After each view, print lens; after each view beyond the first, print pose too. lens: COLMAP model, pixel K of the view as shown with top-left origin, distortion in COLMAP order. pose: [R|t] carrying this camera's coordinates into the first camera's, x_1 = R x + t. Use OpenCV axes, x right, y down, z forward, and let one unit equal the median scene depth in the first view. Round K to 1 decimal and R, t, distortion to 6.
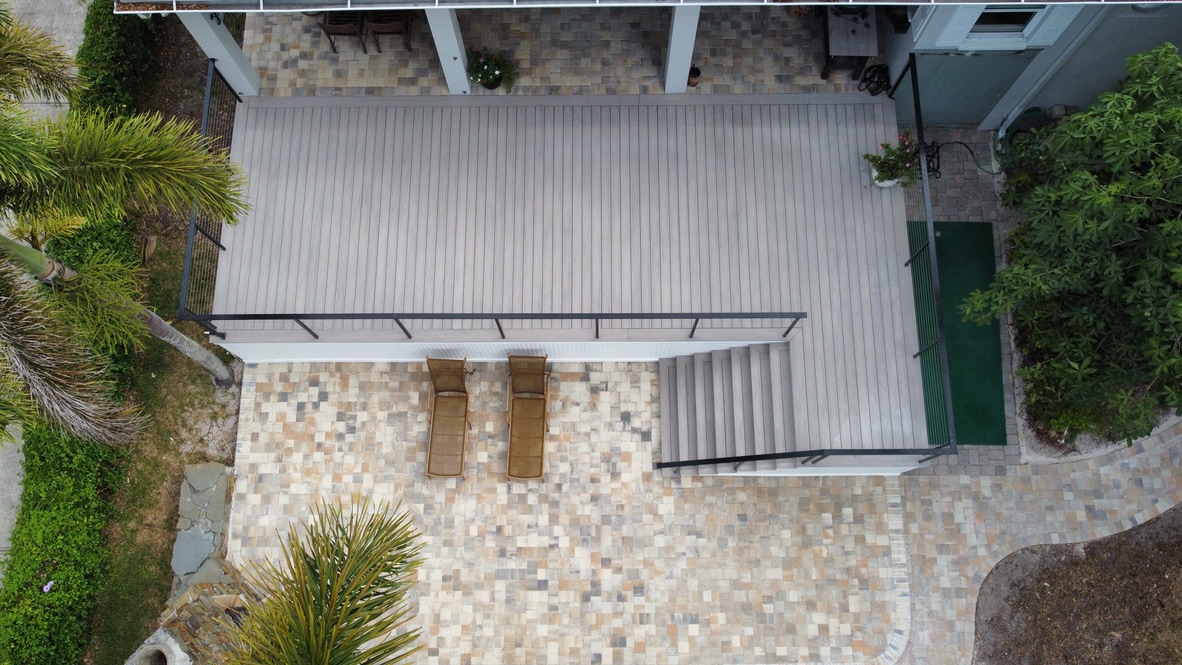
lens RADIAL K [[892.9, 0, 591.6], [0, 892.9, 337.7], [0, 0, 1]] dist [0.001405, -0.004607]
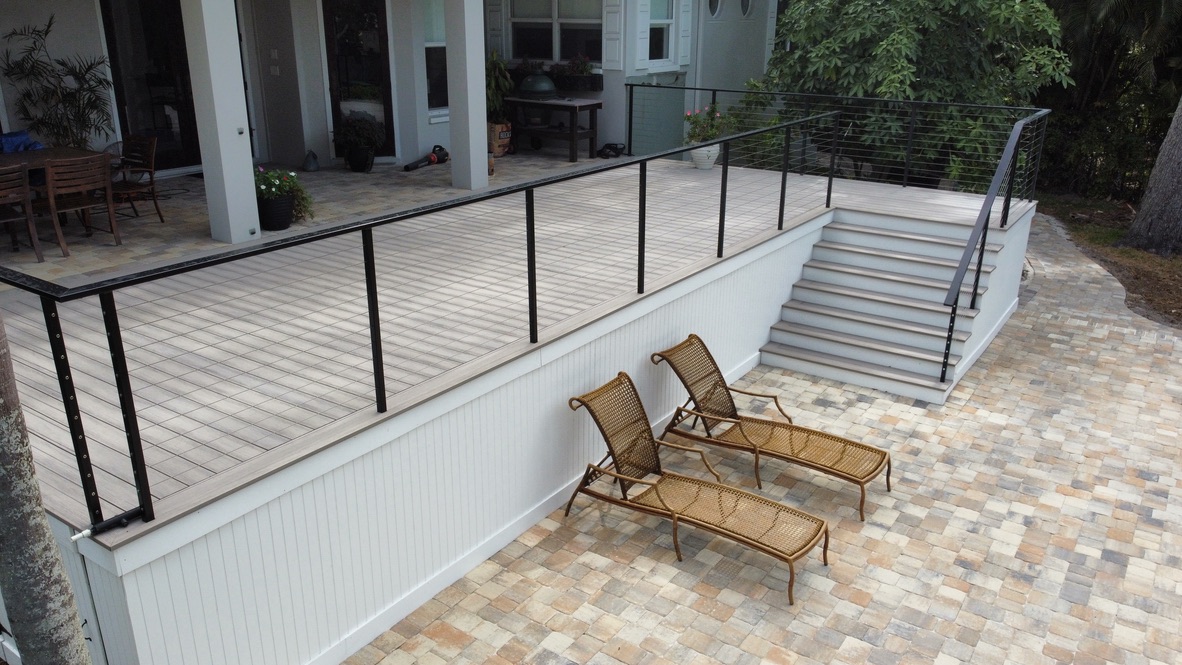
lens RADIAL K [[892.9, 0, 590.1], [0, 892.9, 332.9], [0, 0, 1]] dist [0.001405, -0.004607]
pose [[0.569614, -0.264302, 0.778257, -0.519349], [0.790074, 0.437067, -0.429832, 0.208244], [-0.226545, 0.859719, 0.457777, 0.742527]]
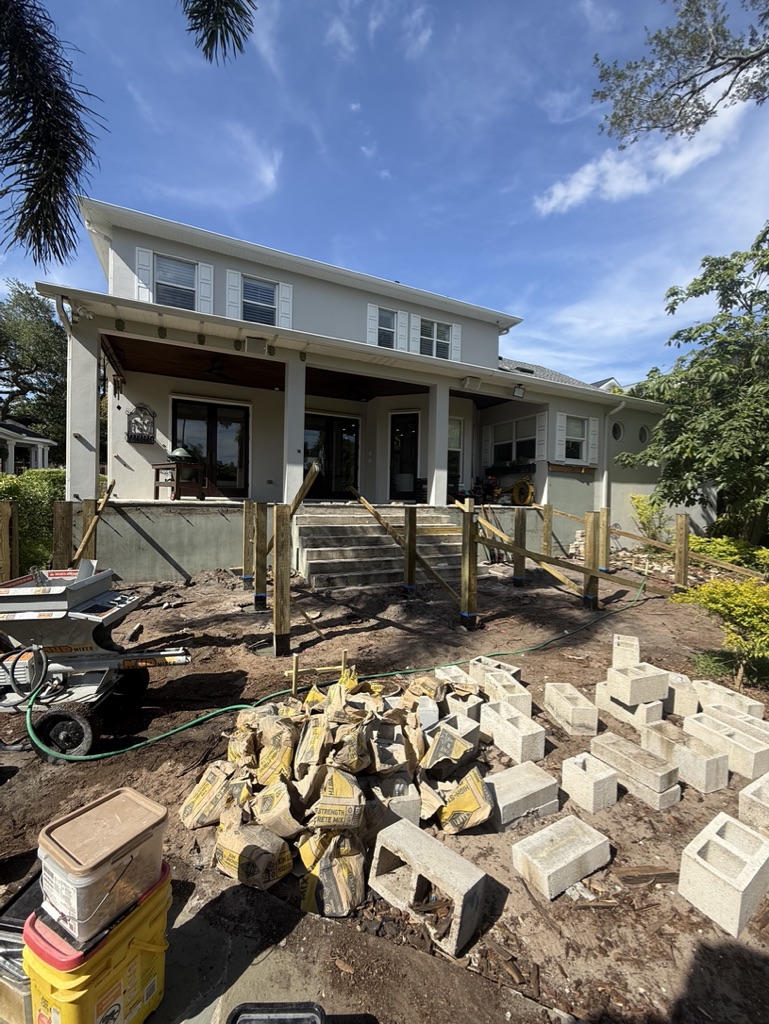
lens RADIAL K [[406.6, 0, 381.3], [0, 406.6, 499.6], [0, 0, 1]] dist [0.000633, 0.000221]
pose [[0.901389, 0.028713, 0.432056, -0.291805], [0.409011, 0.271109, -0.871327, 0.269881], [-0.142153, 0.962120, 0.232630, 0.869355]]
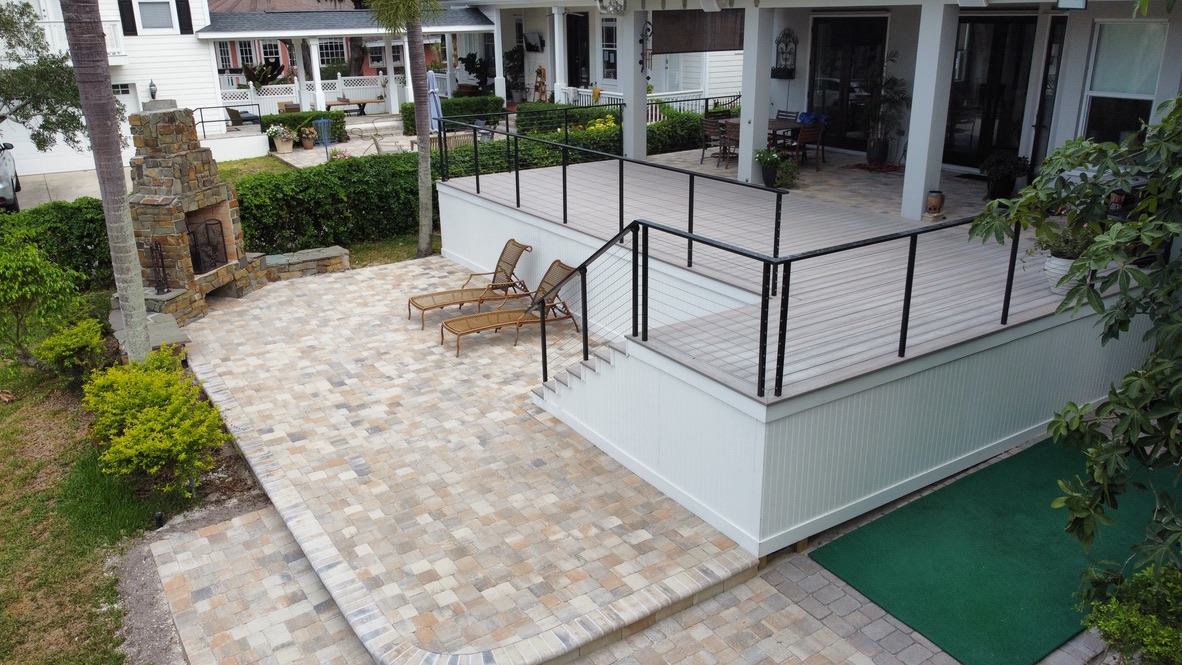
lens RADIAL K [[892.9, 0, 591.3], [0, 892.9, 339.4], [0, 0, 1]] dist [0.001405, -0.004607]
pose [[0.540354, 0.292032, -0.789135, 0.665754], [-0.810343, 0.433202, -0.394562, 0.383936], [0.226630, 0.852674, 0.470729, 0.634094]]
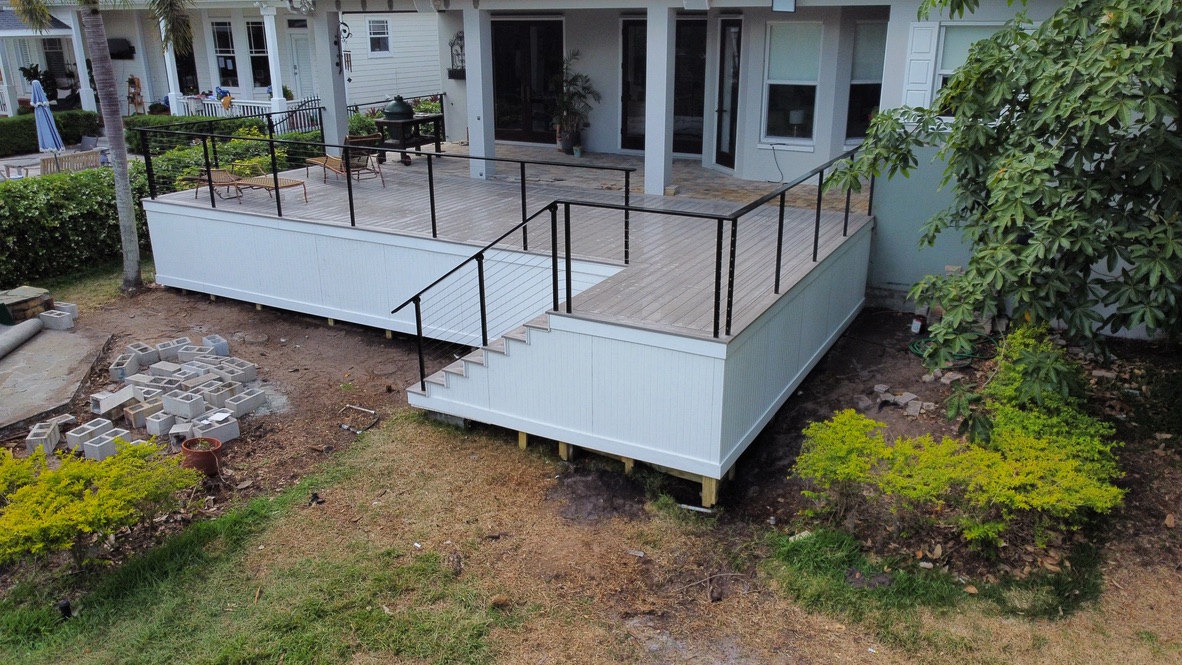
lens RADIAL K [[892.9, 0, 590.5], [0, 892.9, 337.0], [0, 0, 1]] dist [0.001405, -0.004607]
pose [[0.877125, 0.168806, -0.449617, 0.522316], [-0.465309, 0.530489, -0.708568, 0.569221], [0.118906, 0.830714, 0.543852, 0.593903]]
